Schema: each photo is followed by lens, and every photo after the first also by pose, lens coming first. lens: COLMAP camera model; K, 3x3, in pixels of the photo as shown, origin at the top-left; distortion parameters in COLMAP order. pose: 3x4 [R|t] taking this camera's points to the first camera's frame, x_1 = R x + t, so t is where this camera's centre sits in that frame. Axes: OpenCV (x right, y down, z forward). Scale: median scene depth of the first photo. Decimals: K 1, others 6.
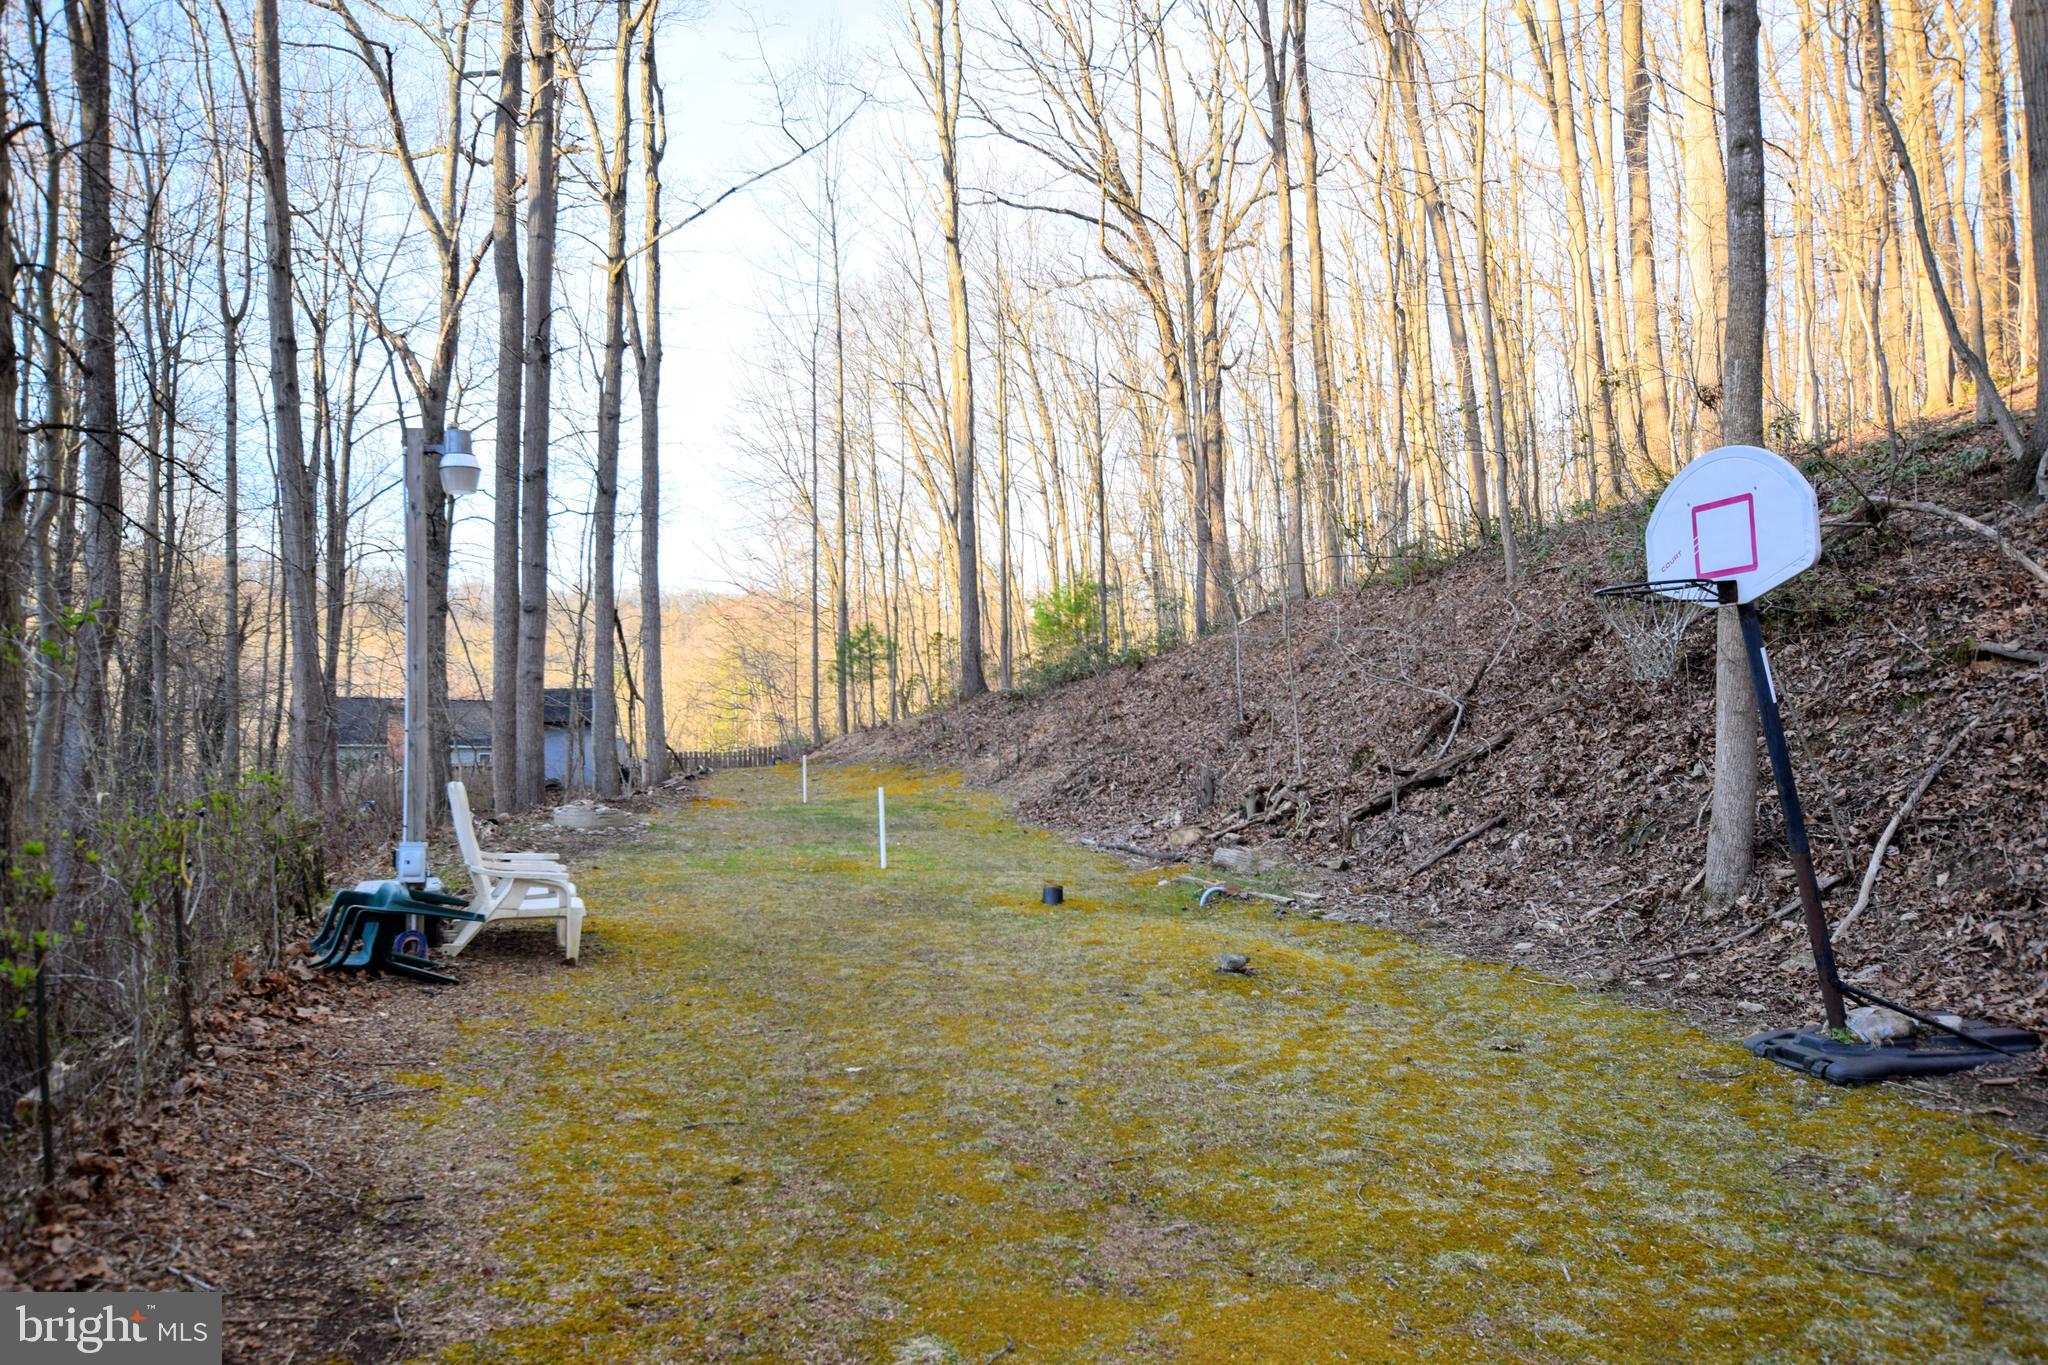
lens RADIAL K [[1433.4, 0, 1013.6], [0, 1433.4, 677.9], [0, 0, 1]] dist [0.000283, 0.008749]
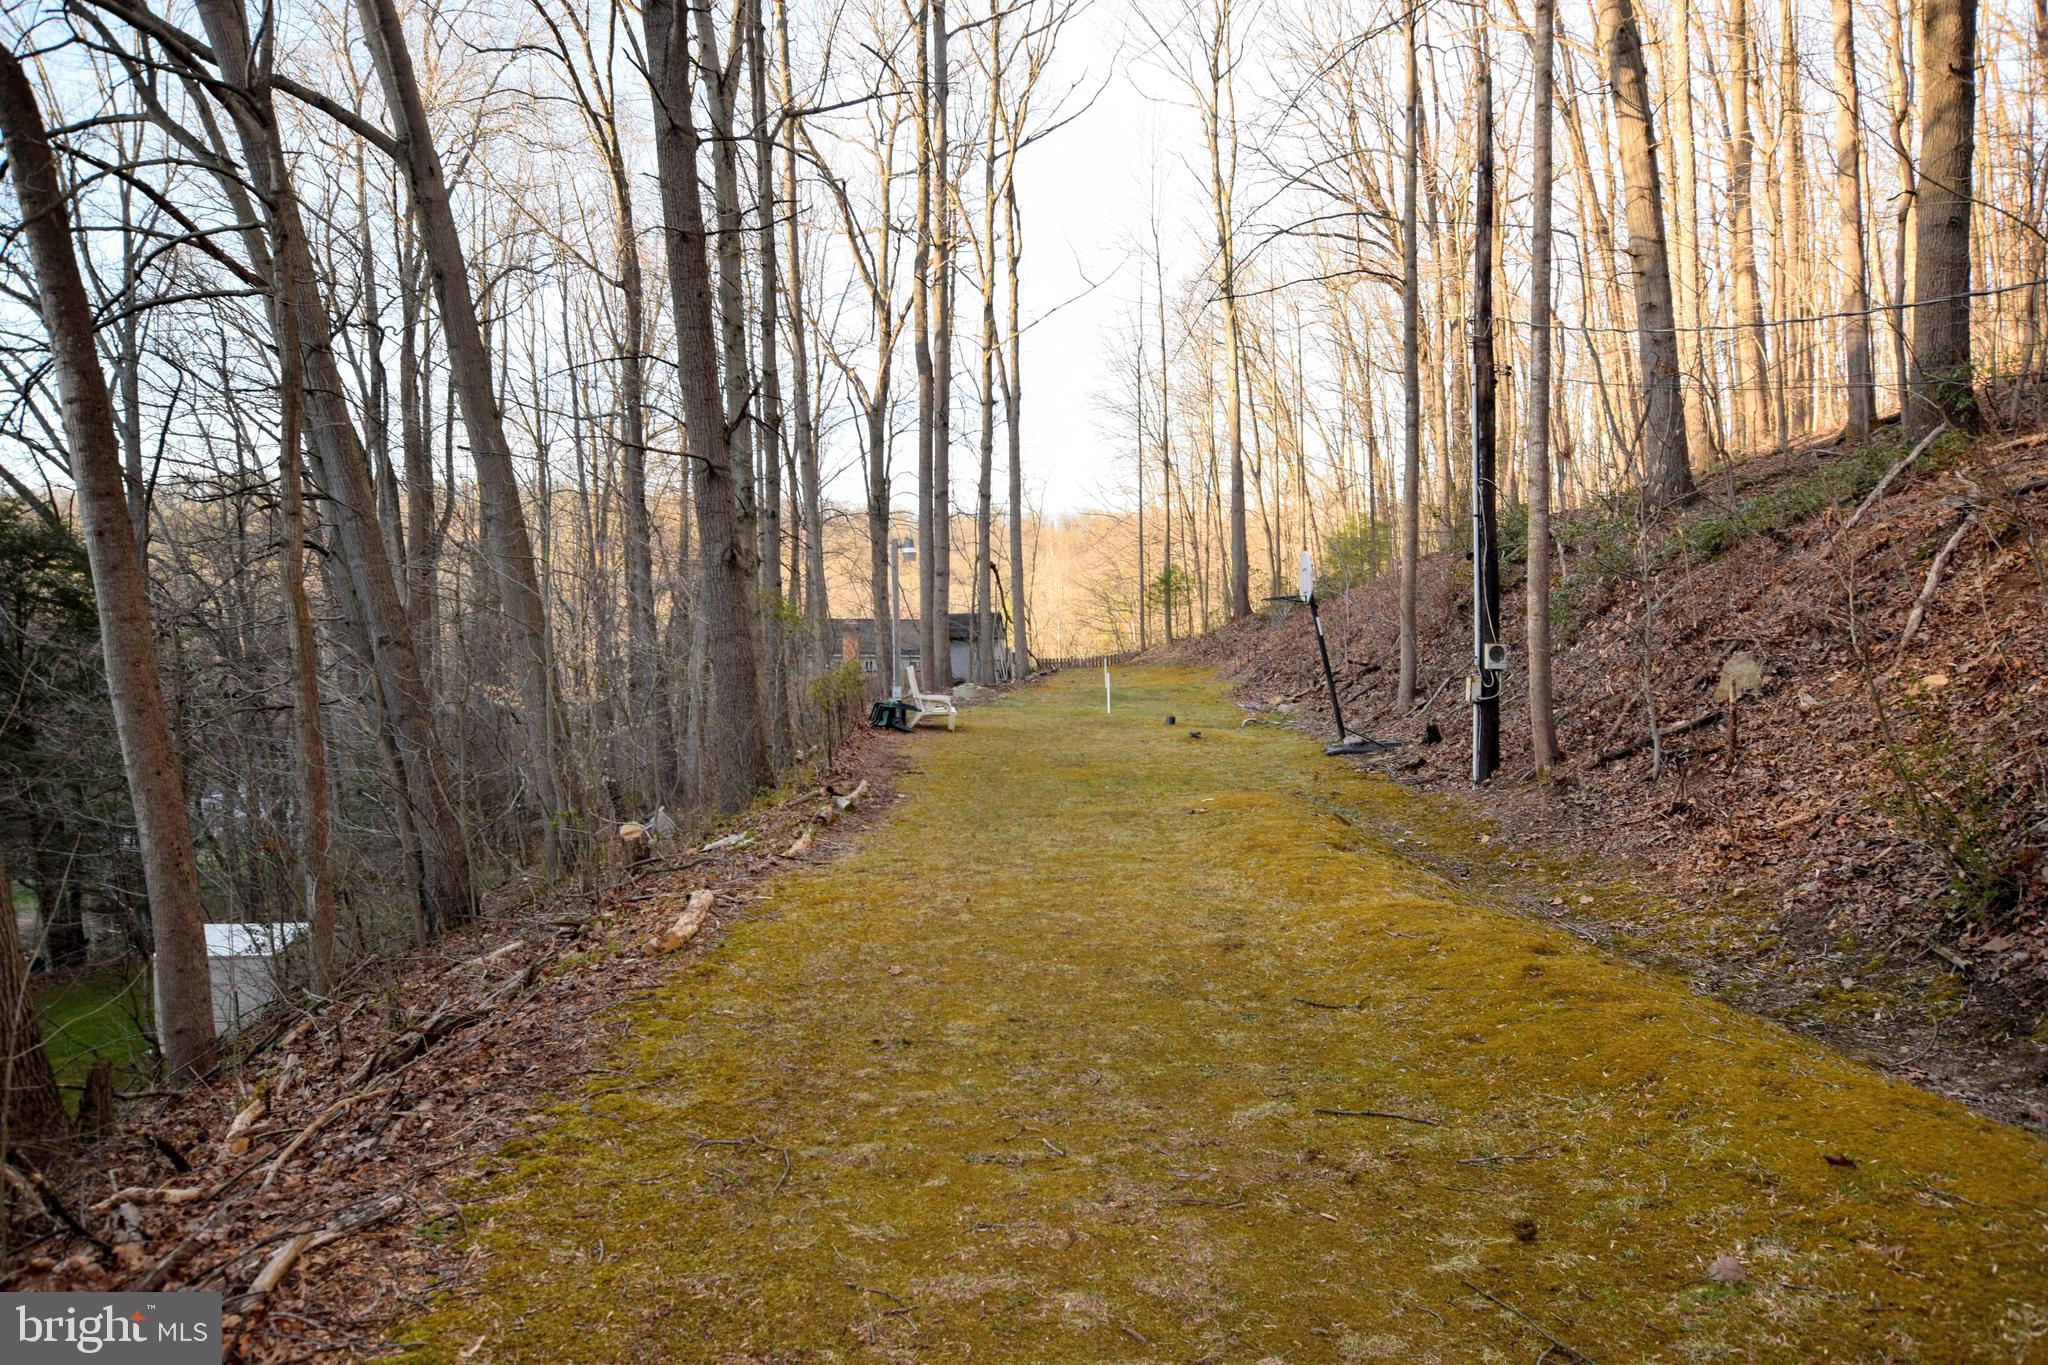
lens RADIAL K [[1433.4, 0, 1013.6], [0, 1433.4, 677.9], [0, 0, 1]] dist [0.000283, 0.008749]
pose [[0.961166, 0.002658, -0.275956, 0.162168], [0.014589, 0.998066, 0.060427, -0.018777], [0.275583, -0.062106, 0.959269, -0.460415]]
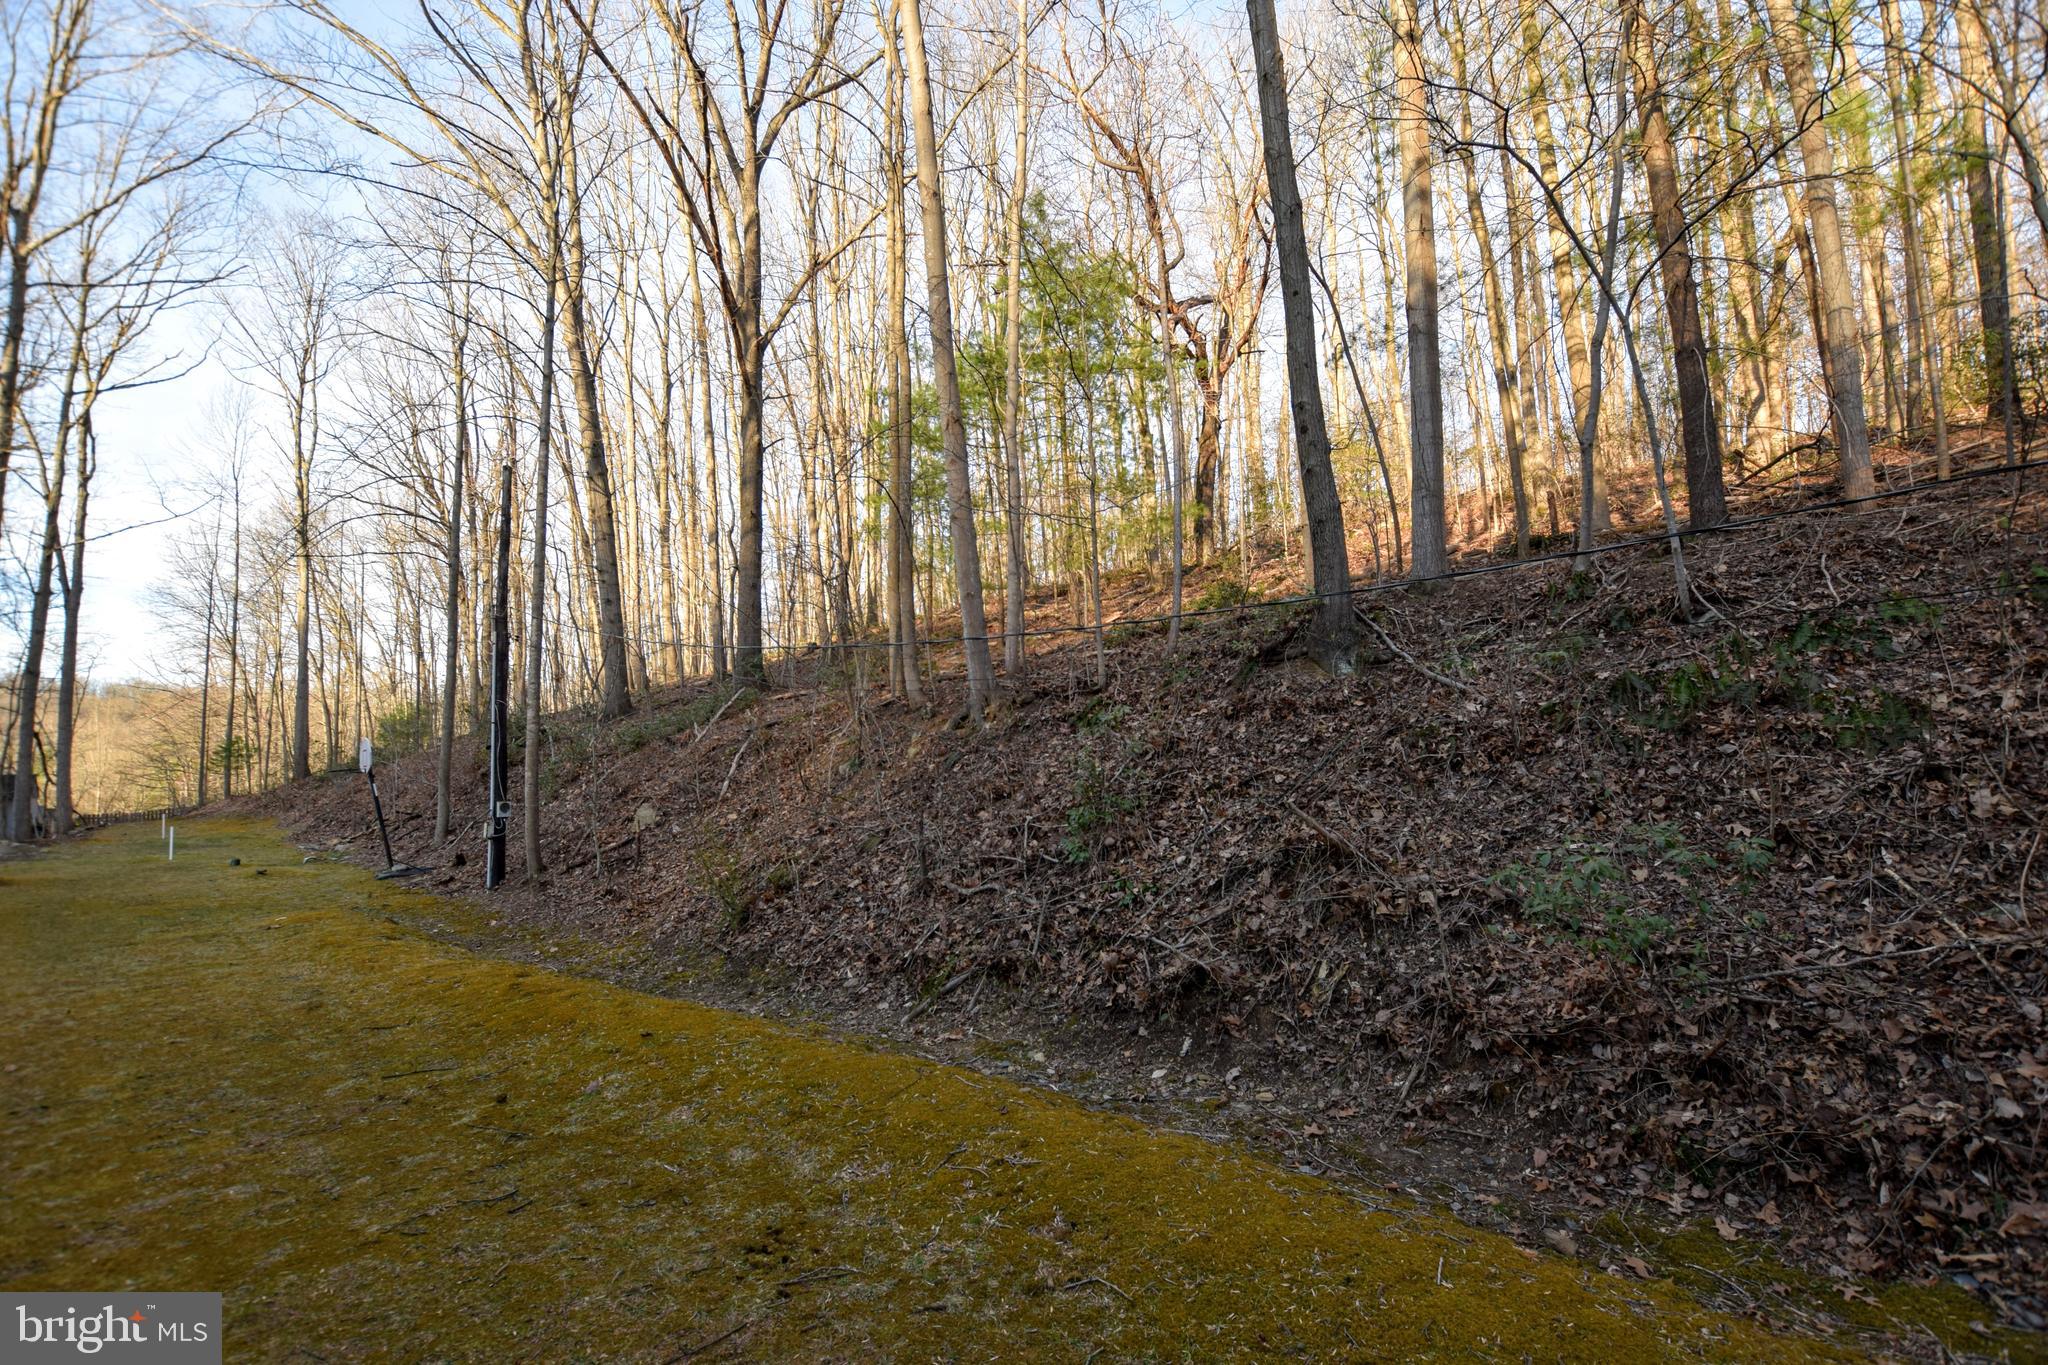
lens RADIAL K [[913.1, 0, 1027.7], [0, 913.1, 690.2], [0, 0, 1]] dist [-0.030049, 0.004110]
pose [[0.846206, 0.033954, 0.531773, 0.162092], [0.001237, 0.997840, -0.065681, -0.026833], [-0.532854, 0.056237, 0.844336, -0.530068]]
